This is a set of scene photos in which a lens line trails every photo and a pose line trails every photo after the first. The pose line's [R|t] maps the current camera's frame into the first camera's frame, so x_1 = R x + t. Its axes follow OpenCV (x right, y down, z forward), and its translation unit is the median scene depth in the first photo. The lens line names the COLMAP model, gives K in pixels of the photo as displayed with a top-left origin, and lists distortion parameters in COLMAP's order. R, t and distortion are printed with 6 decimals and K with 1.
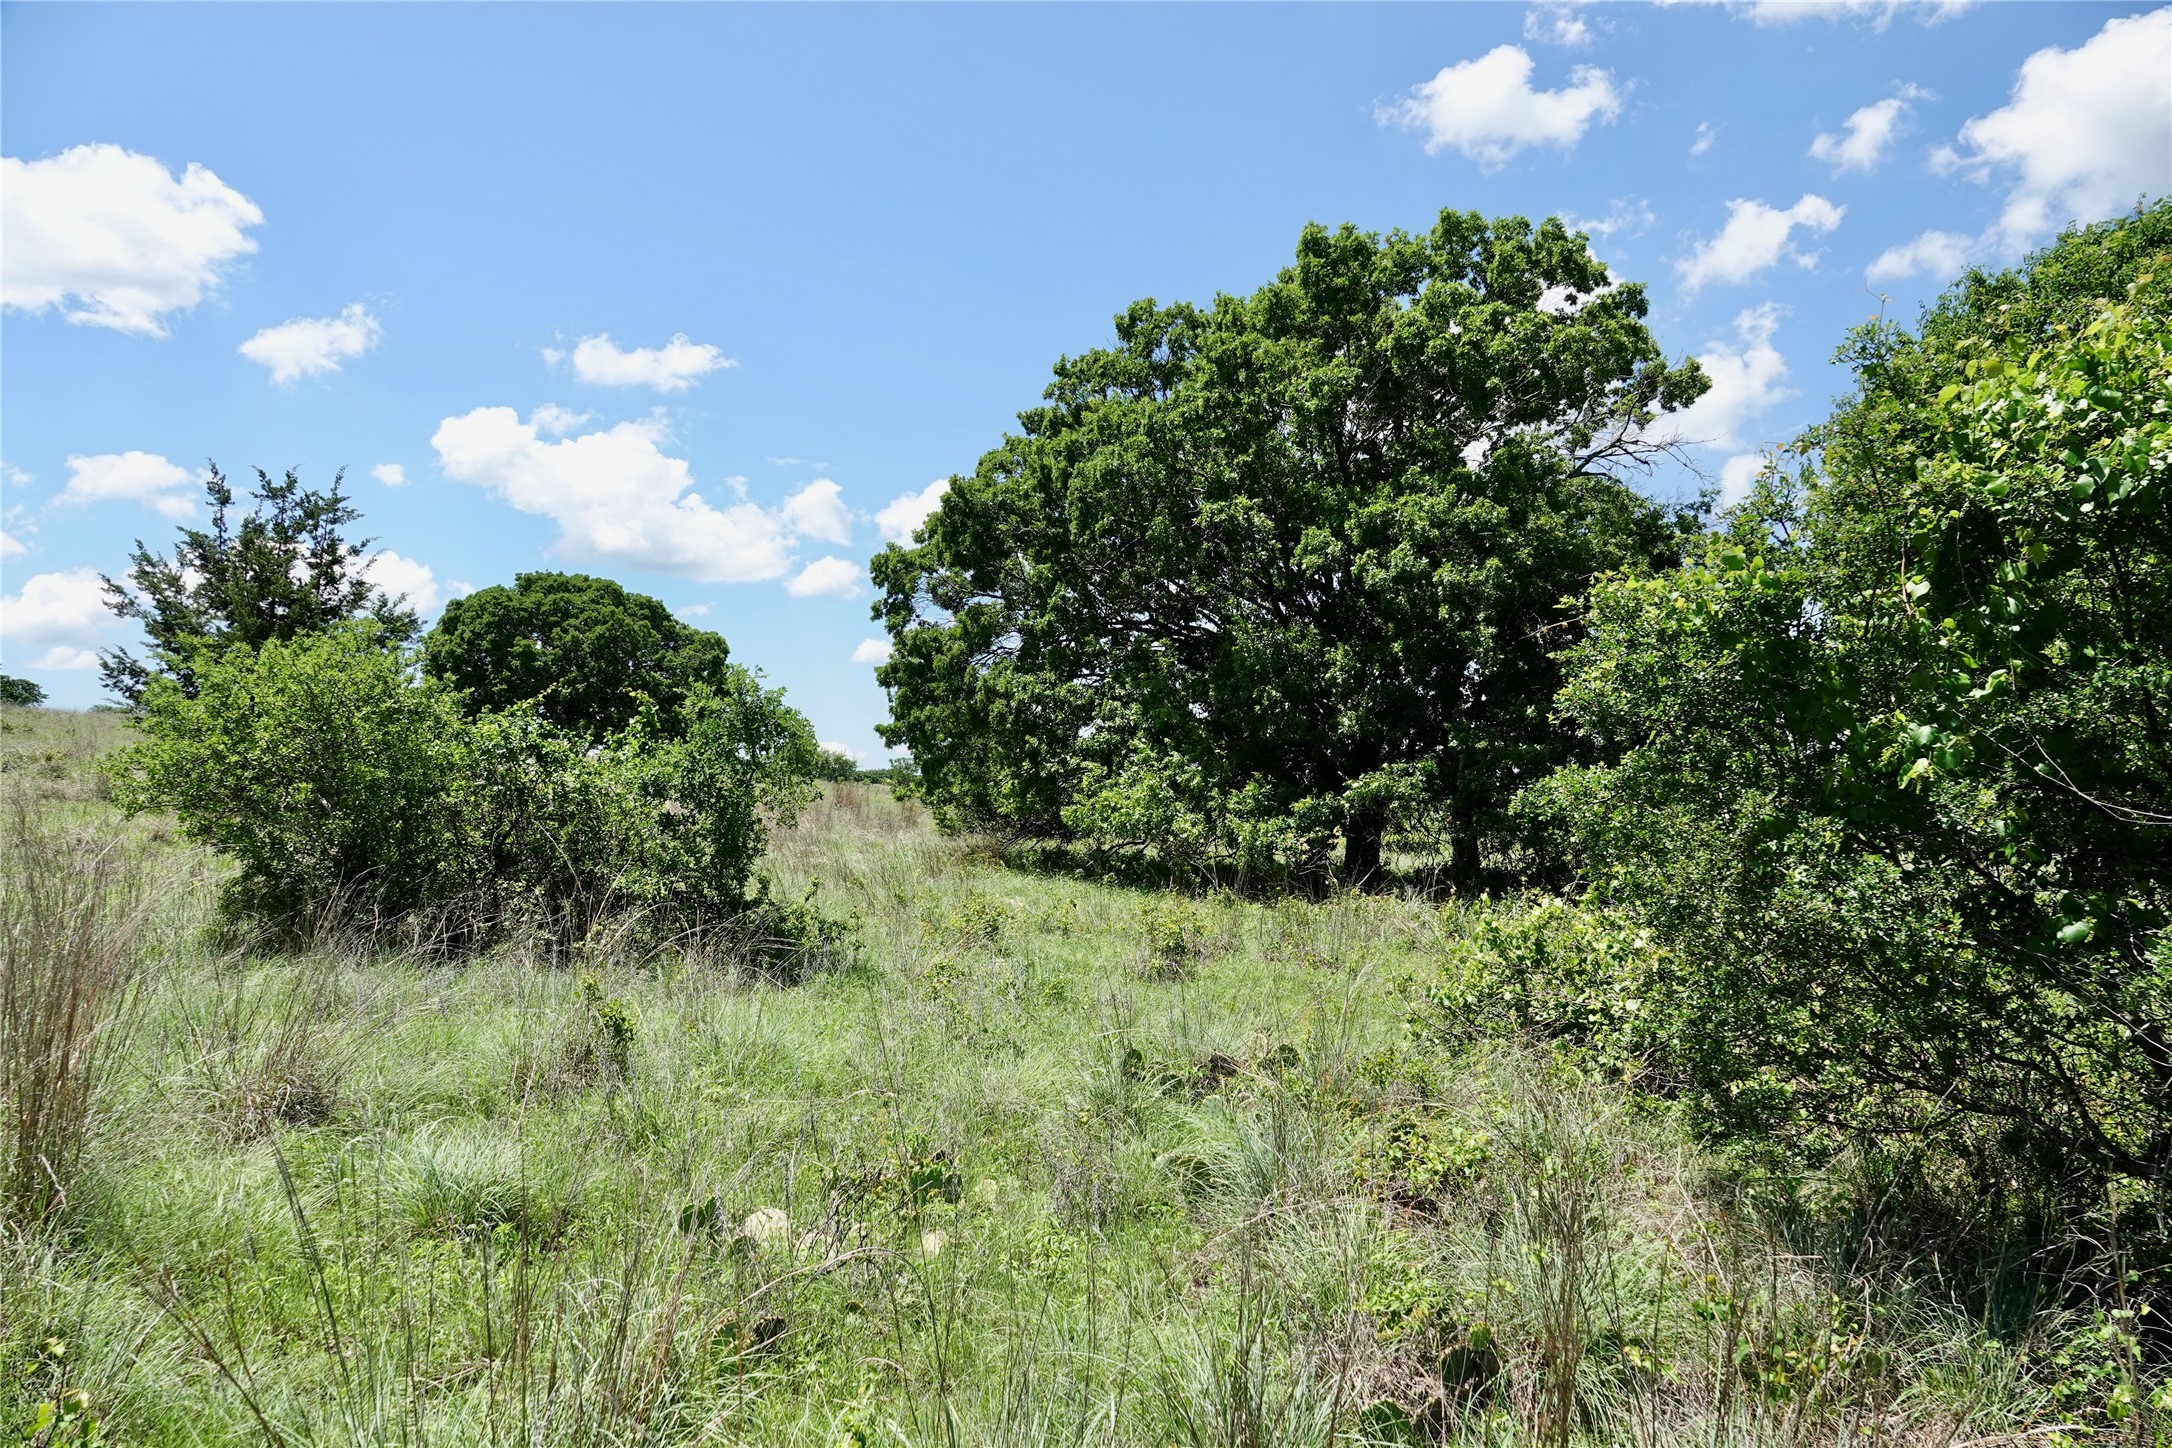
lens RADIAL K [[1480.7, 0, 1086.0], [0, 1480.7, 724.0], [0, 0, 1]] dist [-0.007340, 0.001535]
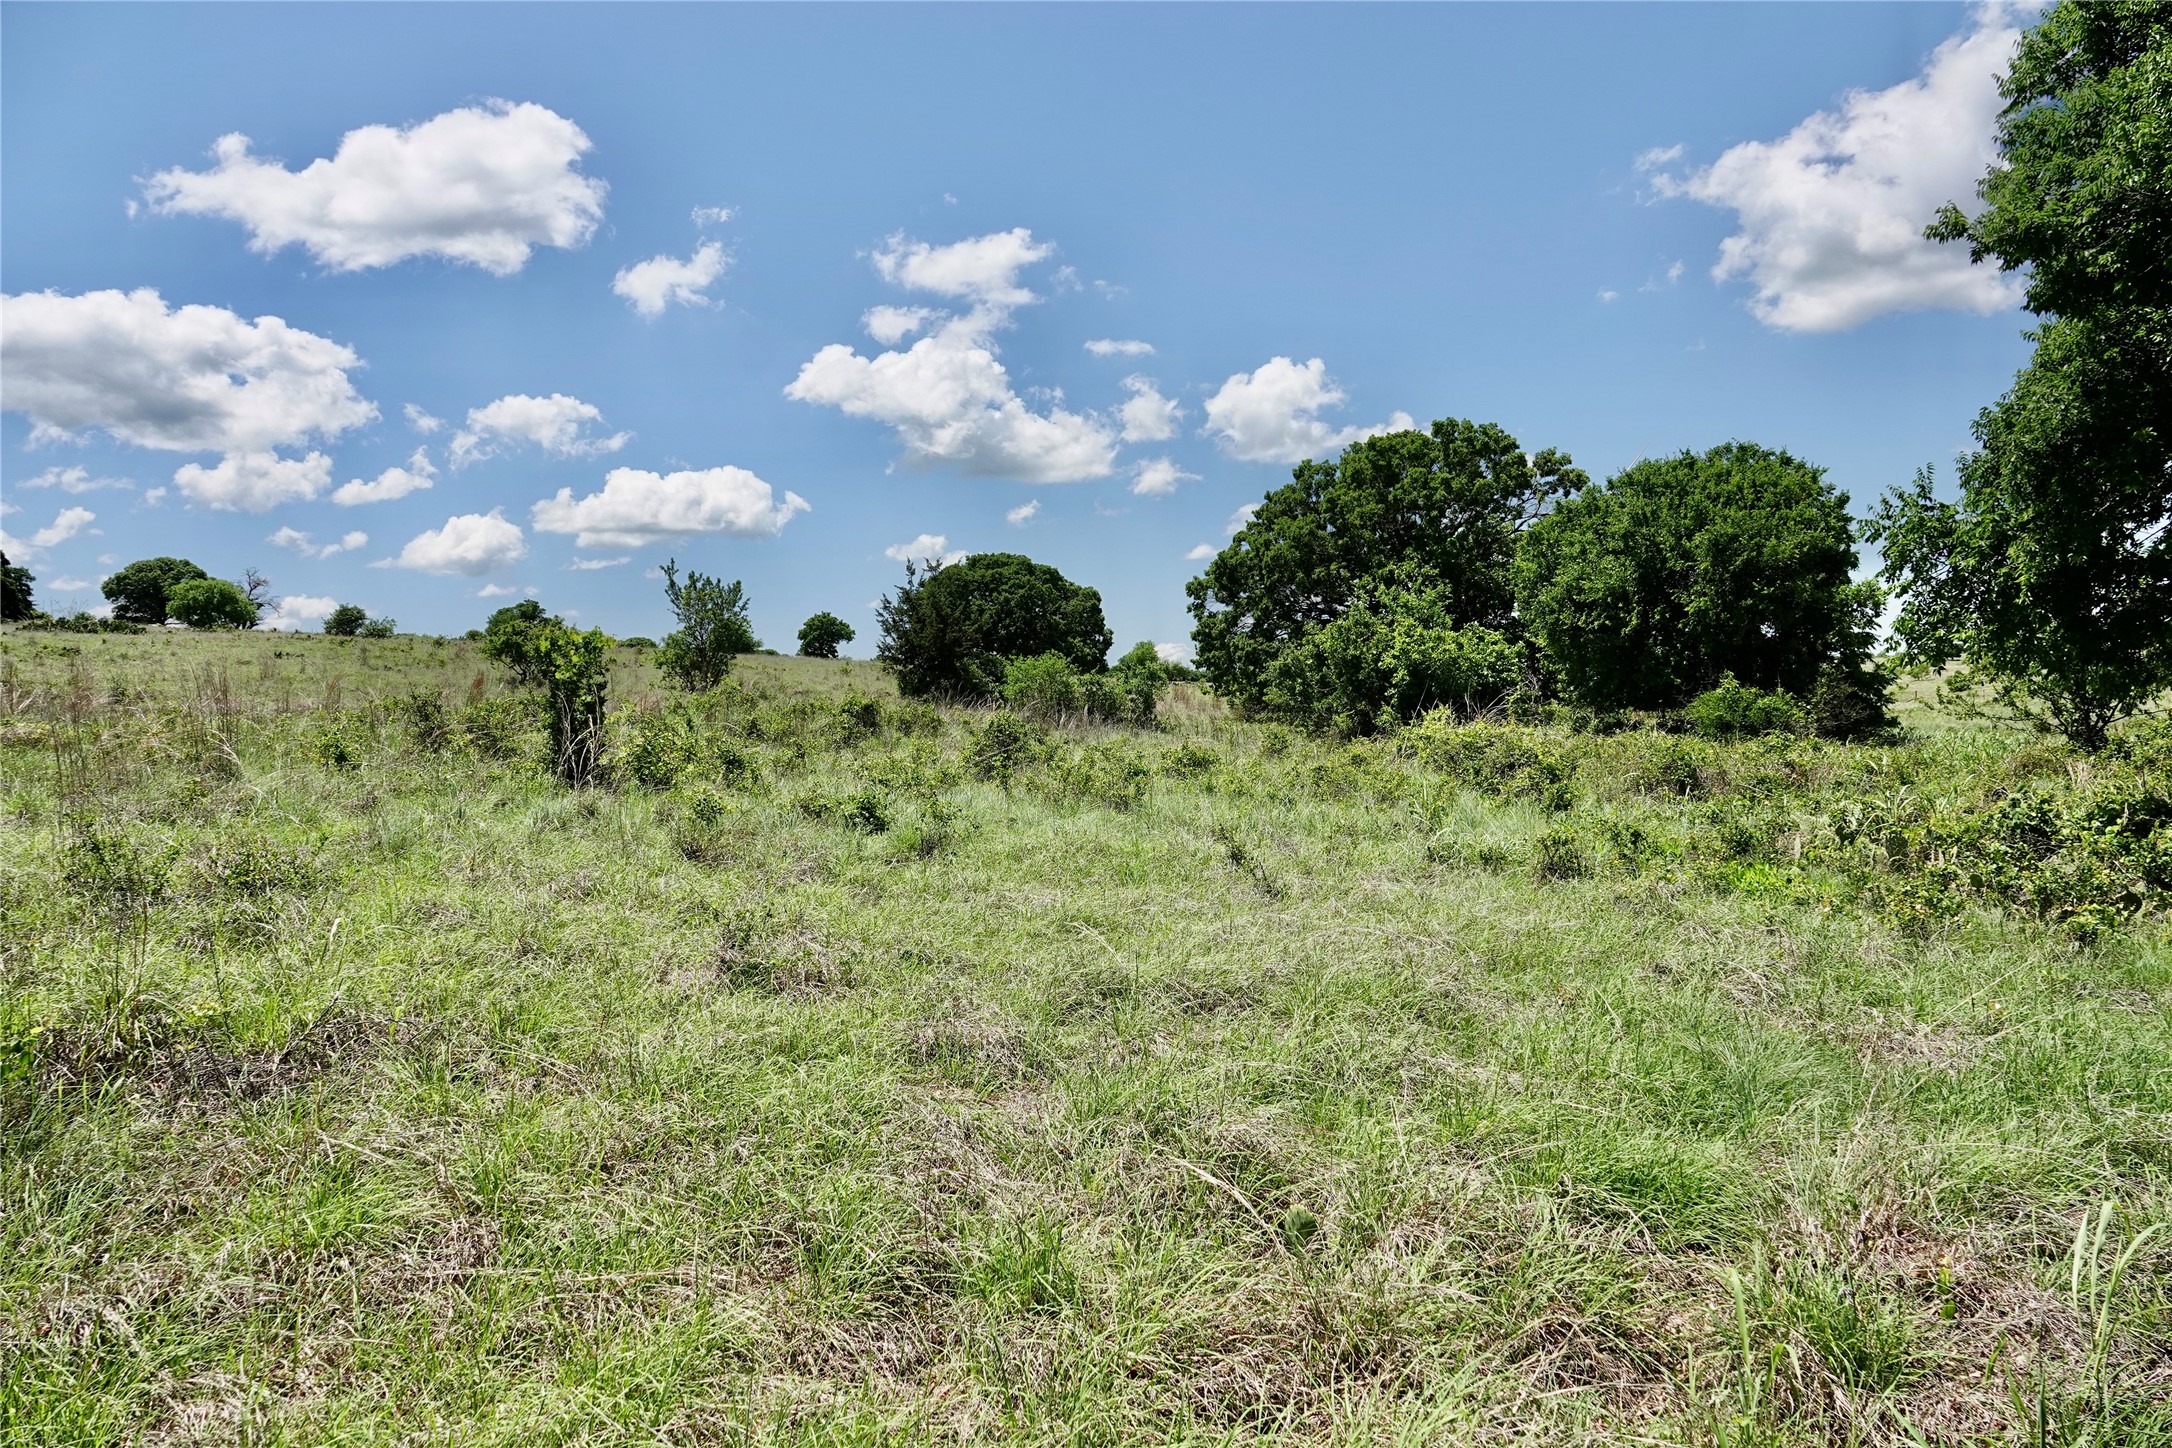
lens RADIAL K [[1480.7, 0, 1086.0], [0, 1480.7, 724.0], [0, 0, 1]] dist [-0.007340, 0.001535]
pose [[0.973910, -0.023789, -0.225684, 0.199145], [0.039232, 0.997166, 0.064190, -0.049438], [0.223518, -0.071369, 0.972083, -1.173630]]
